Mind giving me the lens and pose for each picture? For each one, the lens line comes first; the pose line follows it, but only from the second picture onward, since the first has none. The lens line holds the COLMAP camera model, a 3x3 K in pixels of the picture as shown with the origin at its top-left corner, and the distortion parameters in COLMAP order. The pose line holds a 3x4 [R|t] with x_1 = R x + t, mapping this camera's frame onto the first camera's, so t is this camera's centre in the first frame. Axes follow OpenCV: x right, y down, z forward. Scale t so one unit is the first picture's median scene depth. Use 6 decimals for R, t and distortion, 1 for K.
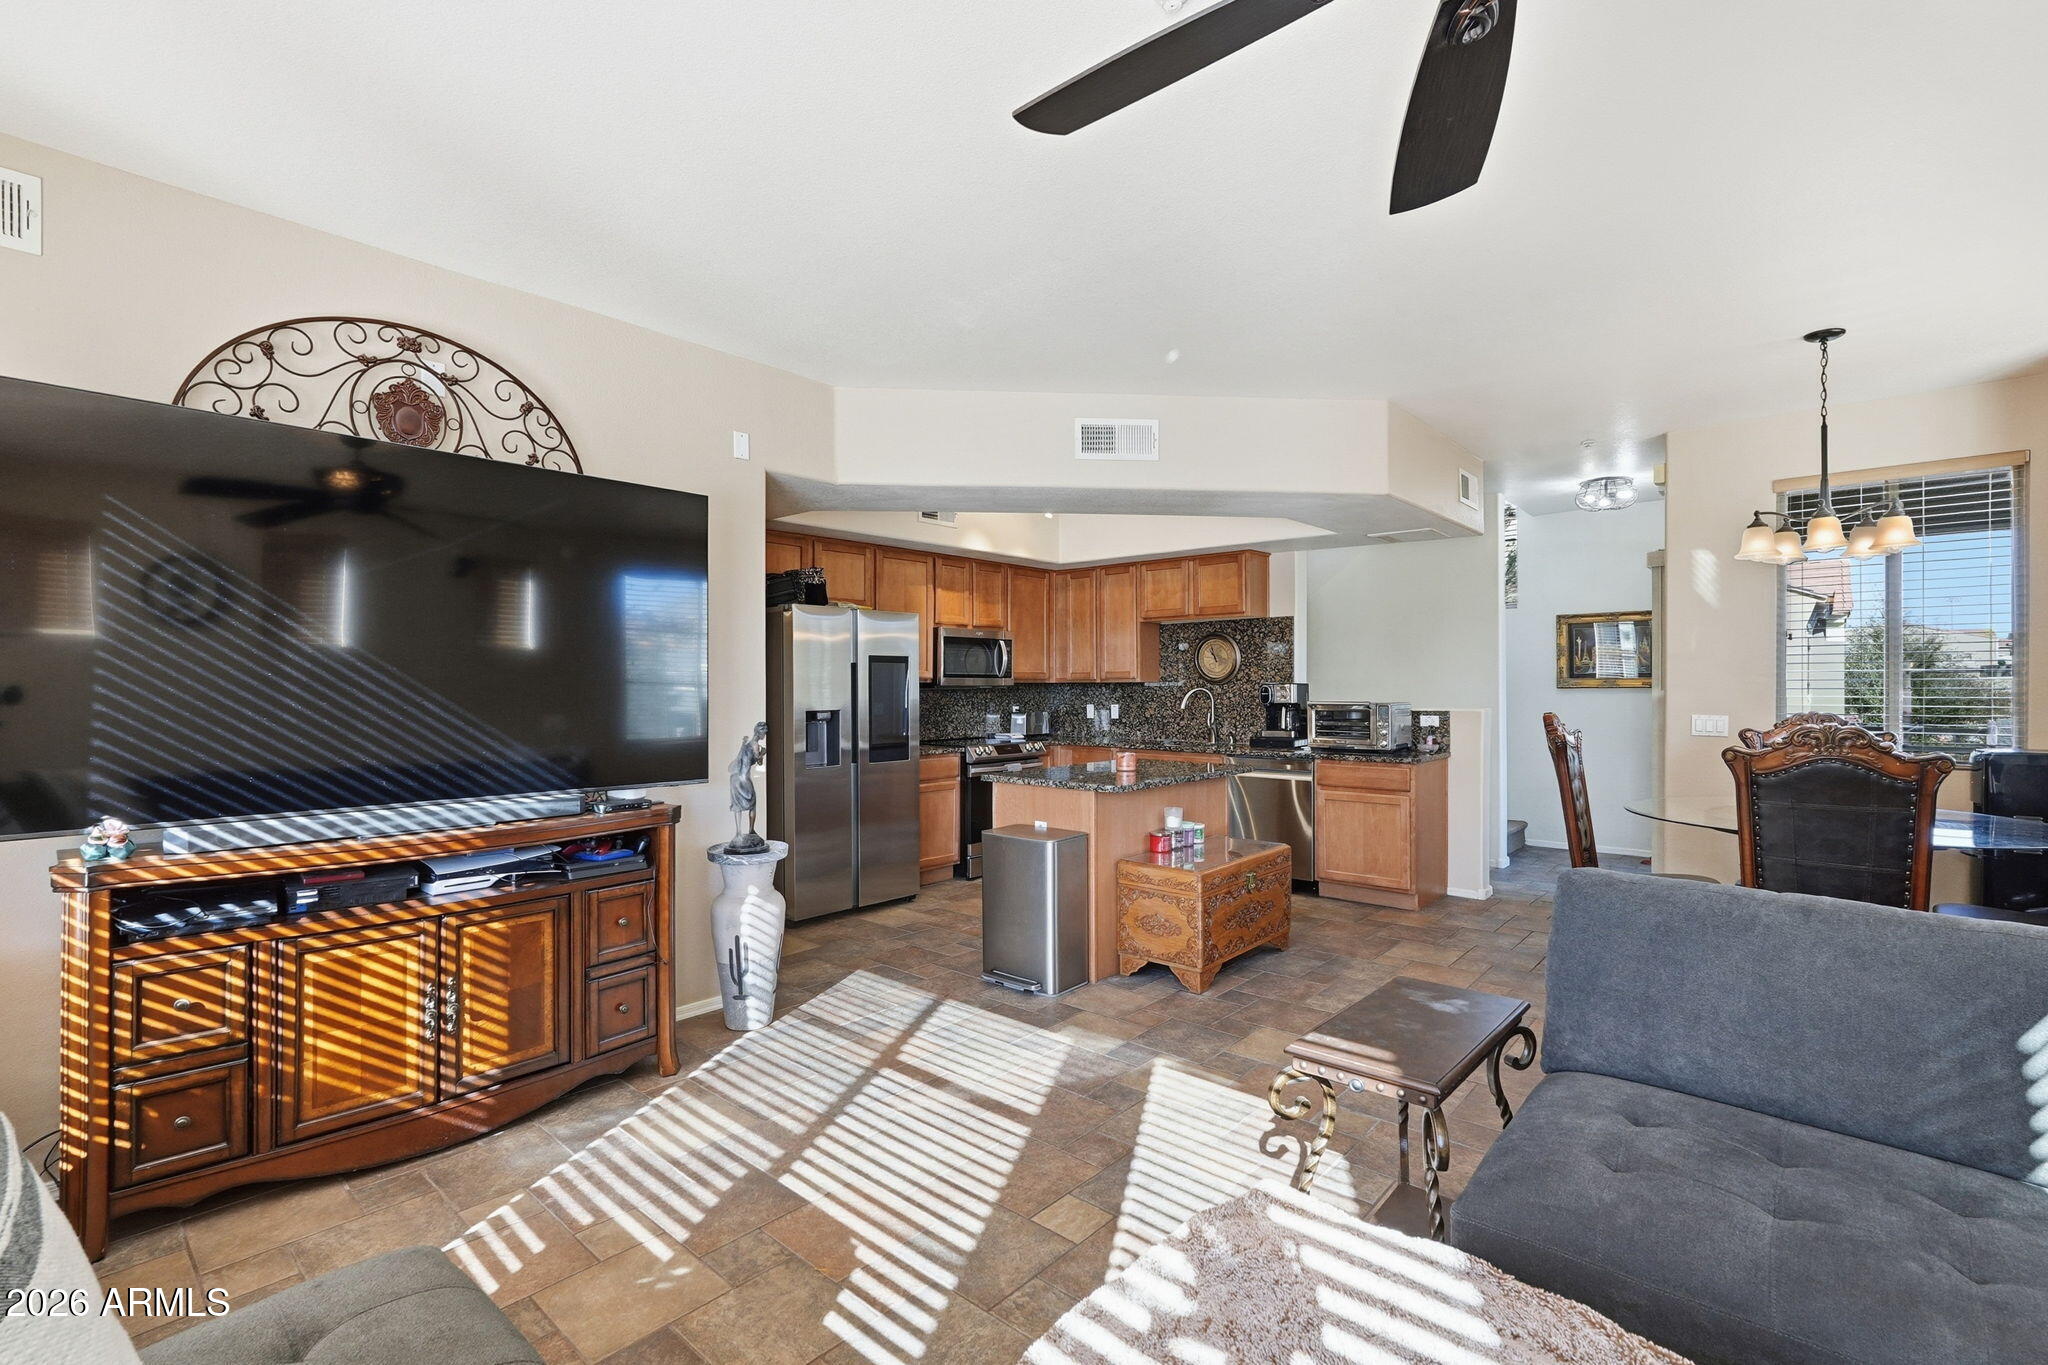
lens RADIAL K [[907.9, 0, 1029.4], [0, 907.9, 685.3], [0, 0, 1]] dist [-0.000799, 0.001563]
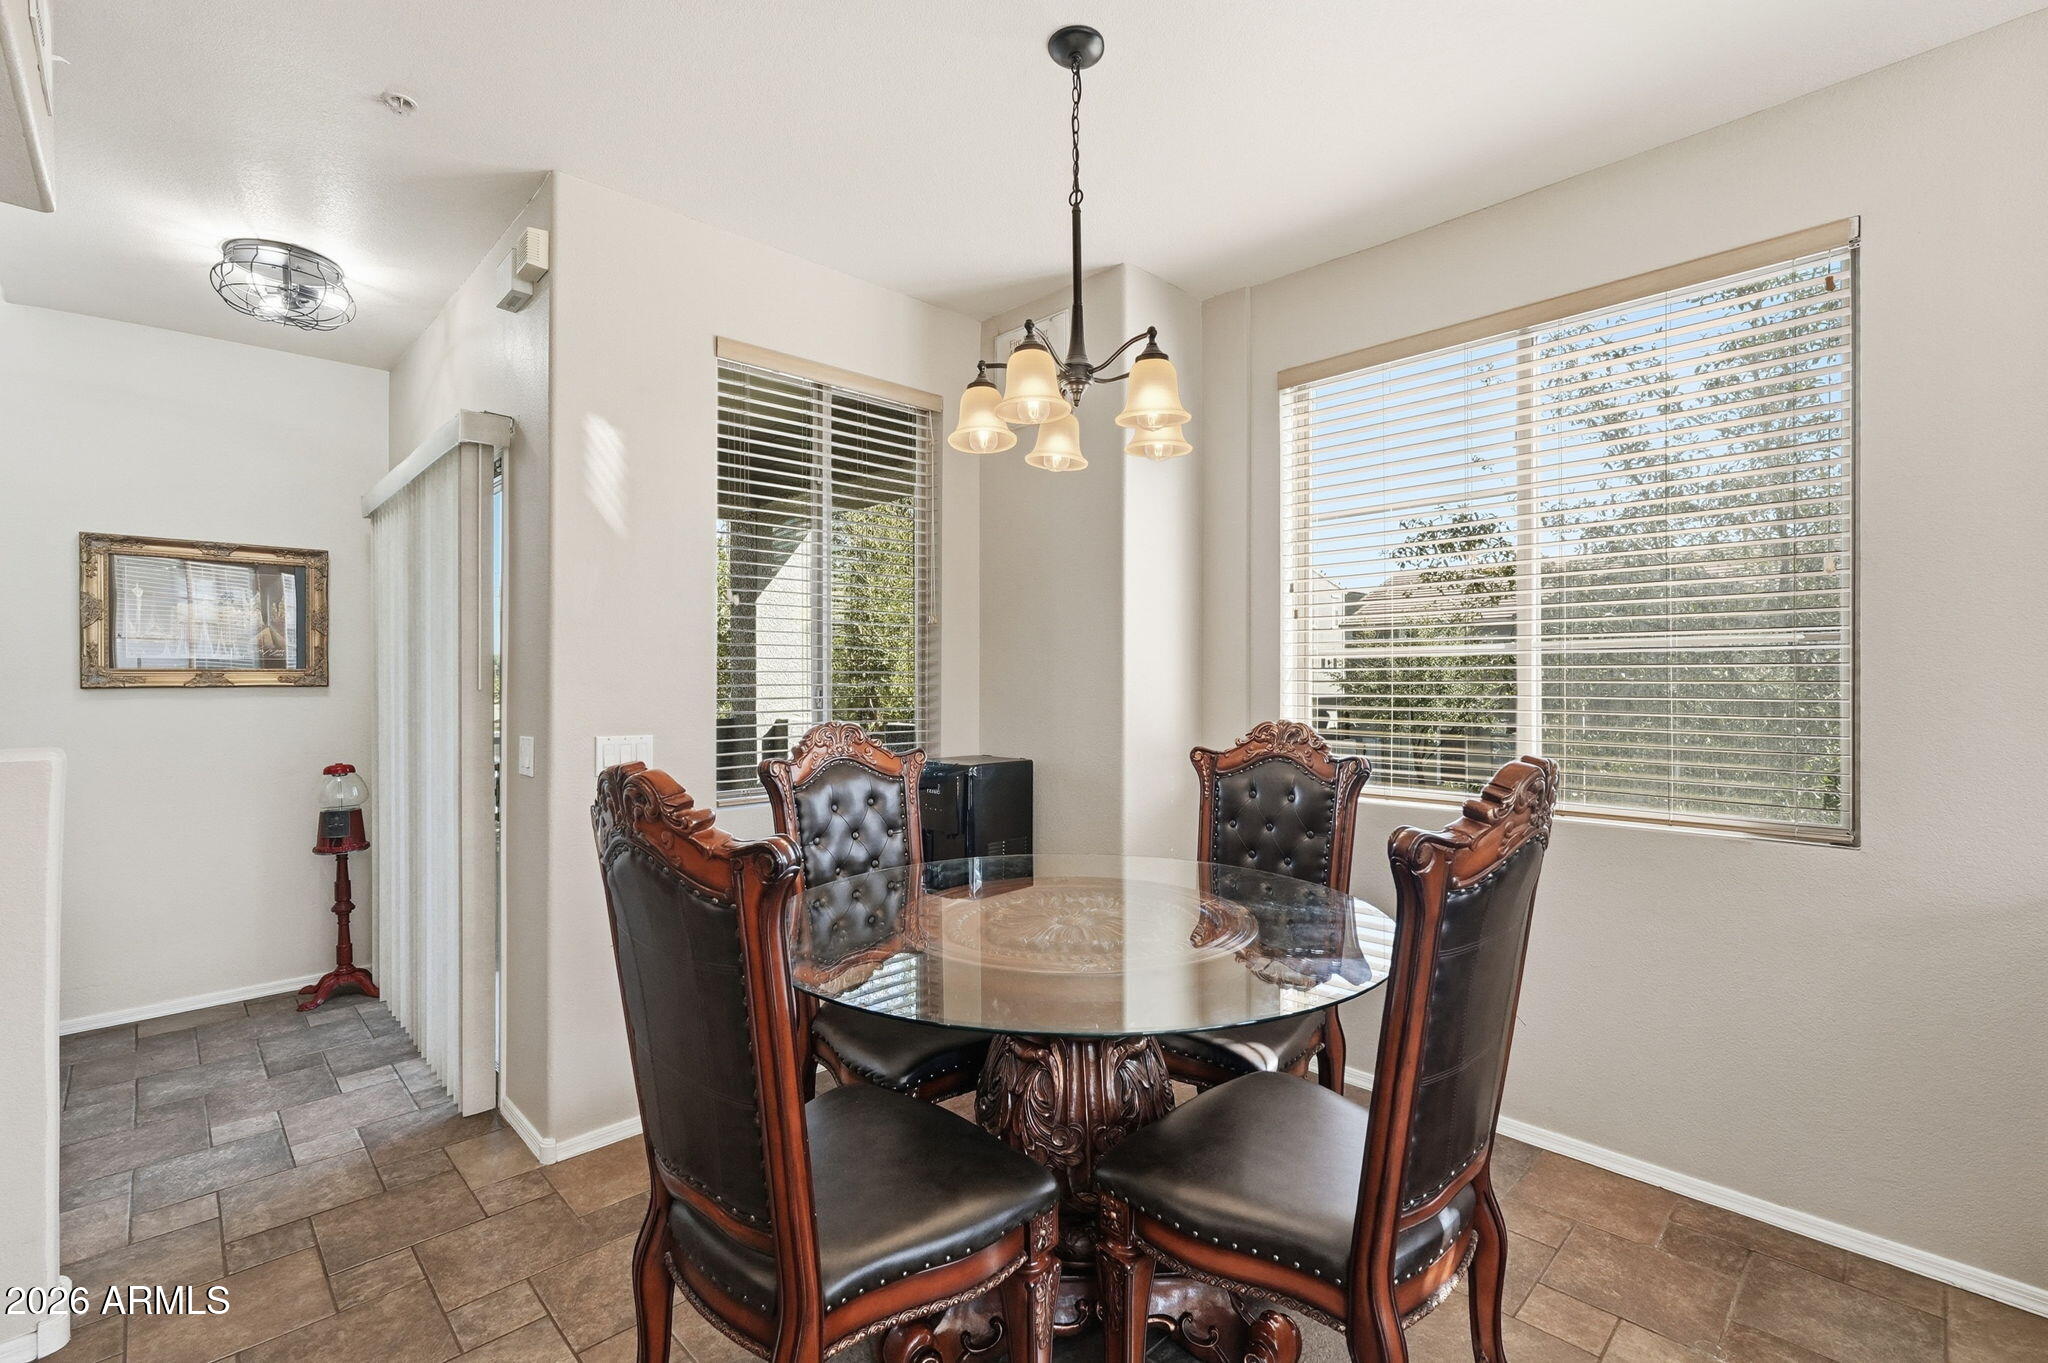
lens RADIAL K [[907.9, 0, 1016.7], [0, 907.9, 678.8], [0, 0, 1]] dist [-0.000799, 0.001563]
pose [[0.089083, 0.004615, 0.996014, 0.430660], [0.003577, 0.999981, -0.004954, 0.005436], [-0.996018, 0.004004, 0.089065, 1.259394]]
